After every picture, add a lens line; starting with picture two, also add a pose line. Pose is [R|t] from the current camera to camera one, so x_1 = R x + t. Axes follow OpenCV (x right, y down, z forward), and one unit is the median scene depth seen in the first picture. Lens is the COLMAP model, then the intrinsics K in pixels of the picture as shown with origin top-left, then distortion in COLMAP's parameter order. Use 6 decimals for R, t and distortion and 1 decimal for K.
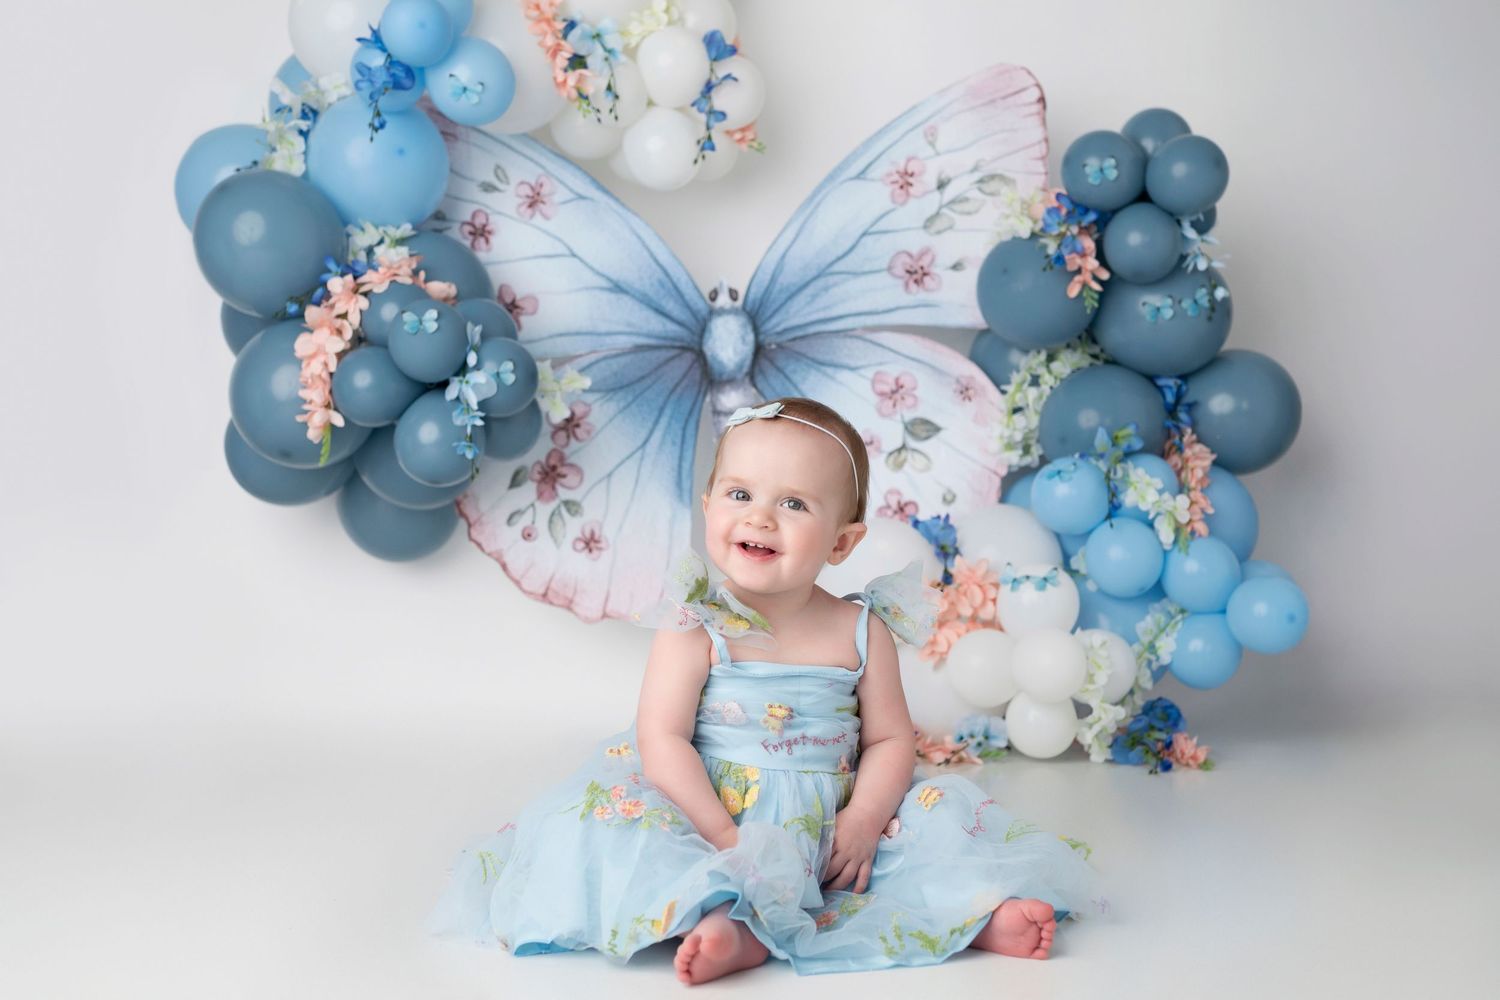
lens RADIAL K [[1494.1, 0, 786.4], [0, 1494.1, 532.9], [0, 0, 1]] dist [-0.058625, 0.001195]
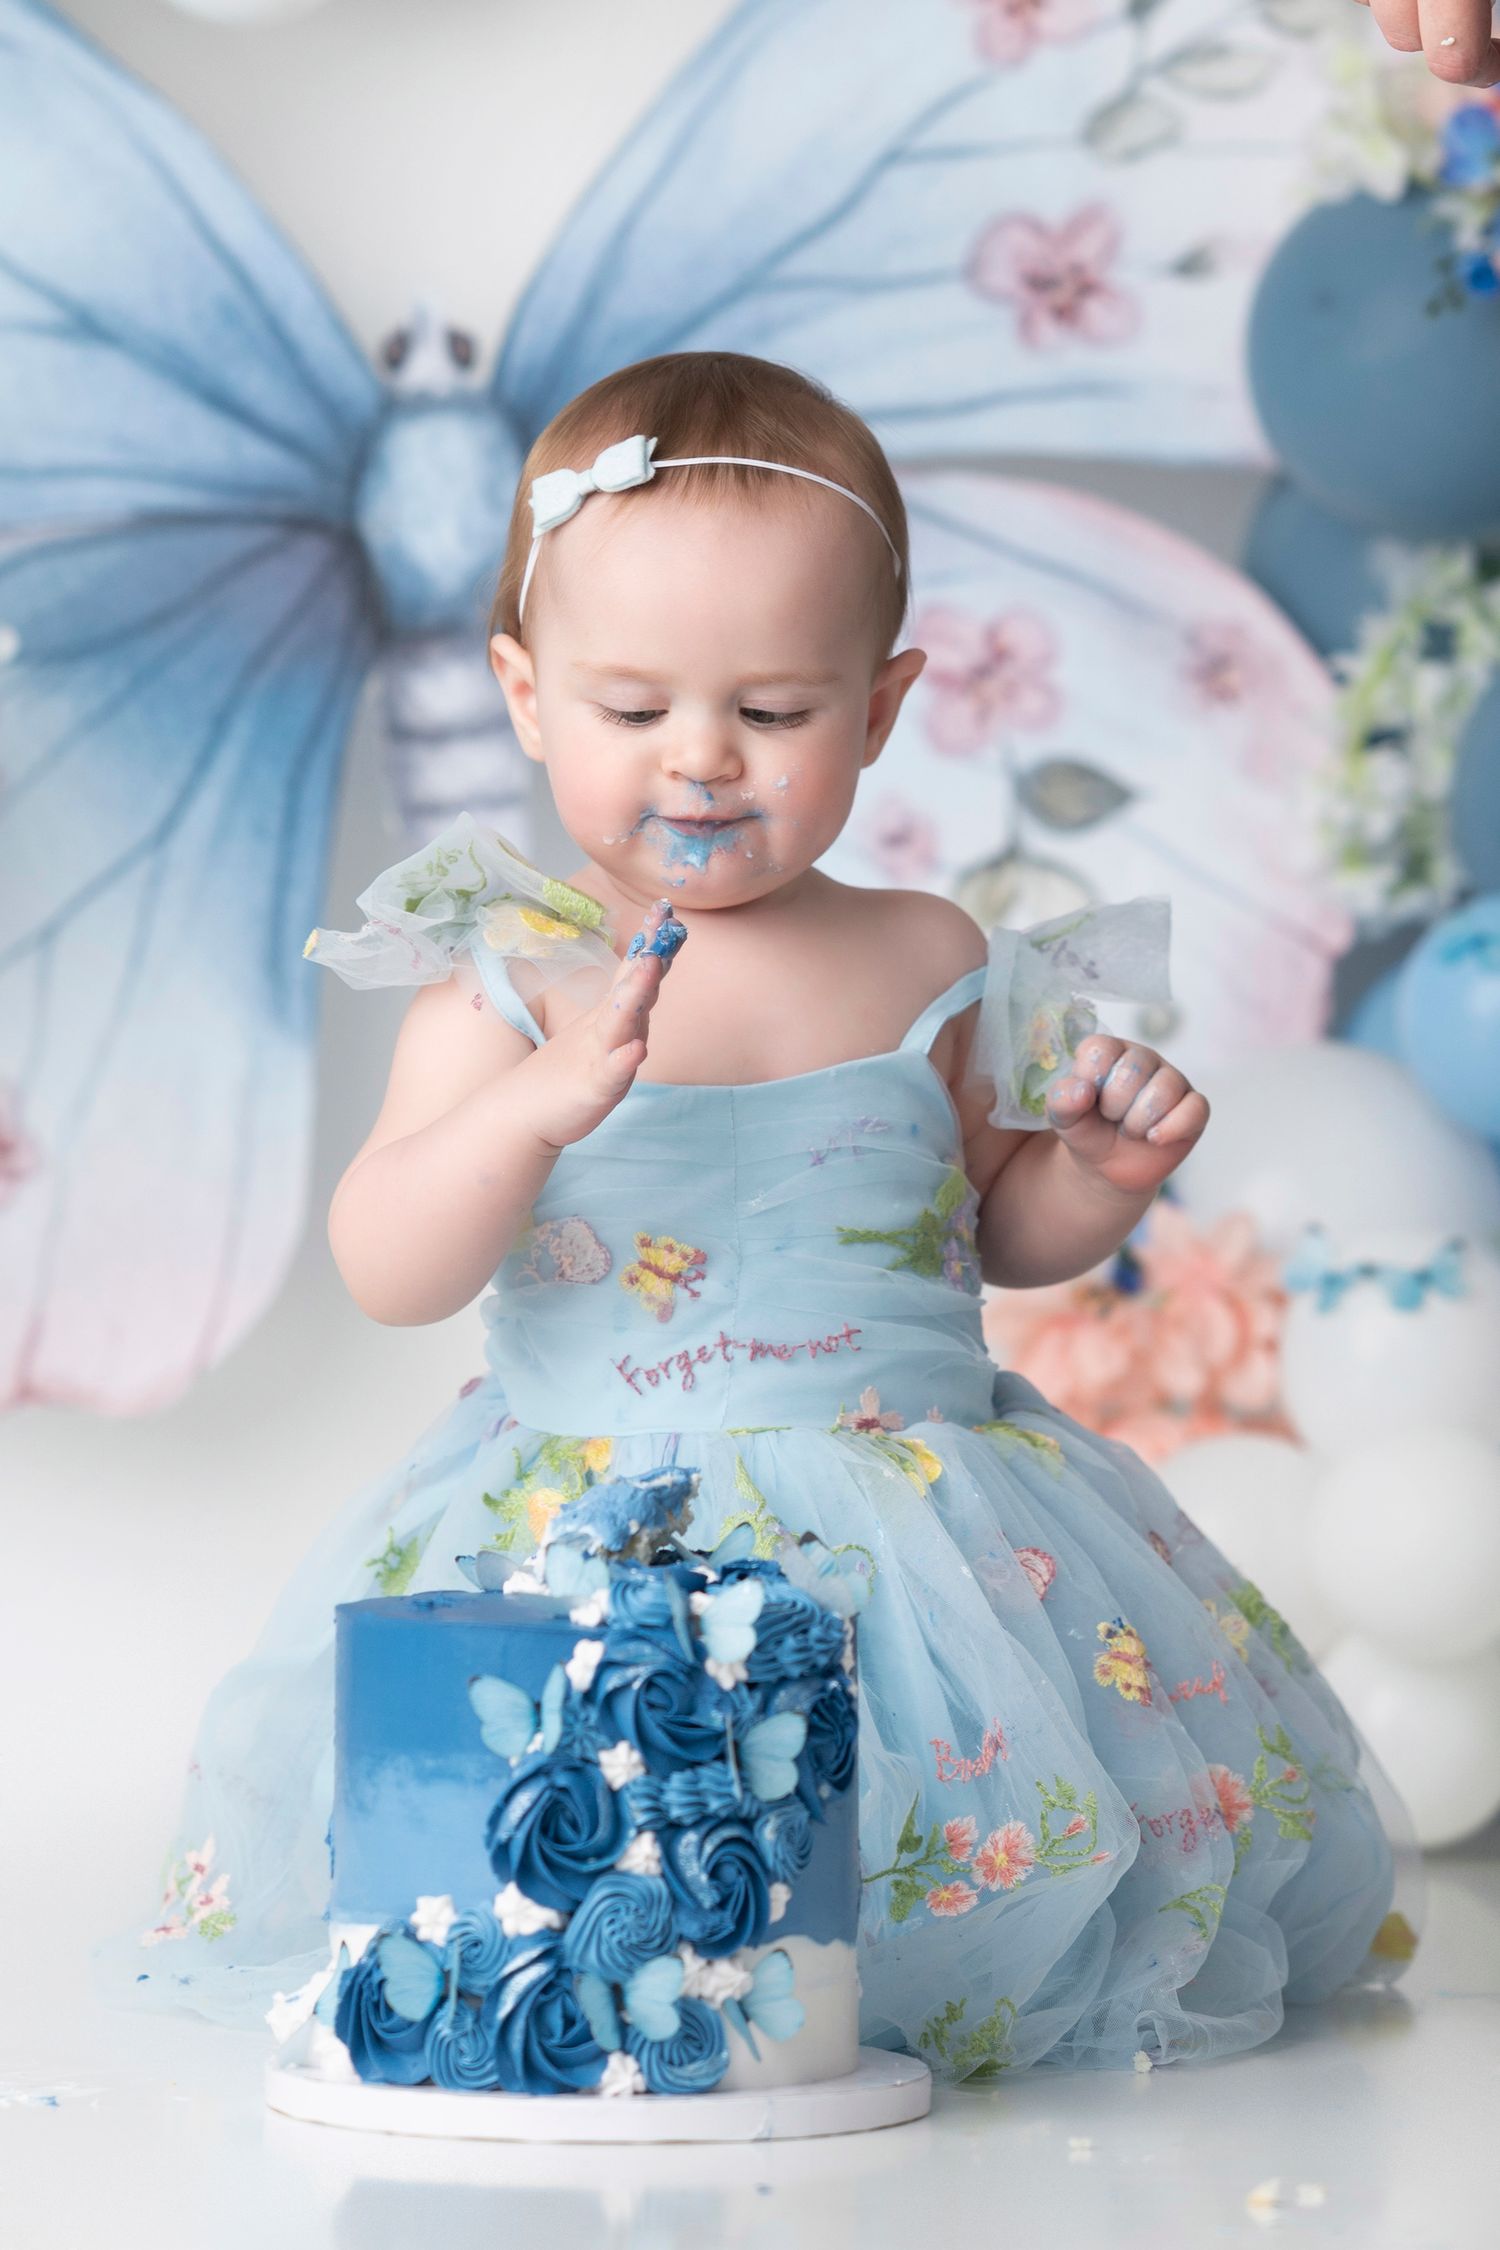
lens RADIAL K [[8514.2, 0, 747.7], [0, 8514.2, 524.8], [0, 0, 1]] dist [0.088169, -4.064342]
pose [[0.999928, 0.011771, 0.002519, 0.019703], [-0.011515, 0.996327, -0.084849, 0.024315], [-0.003508, 0.084814, 0.996391, -0.750296]]
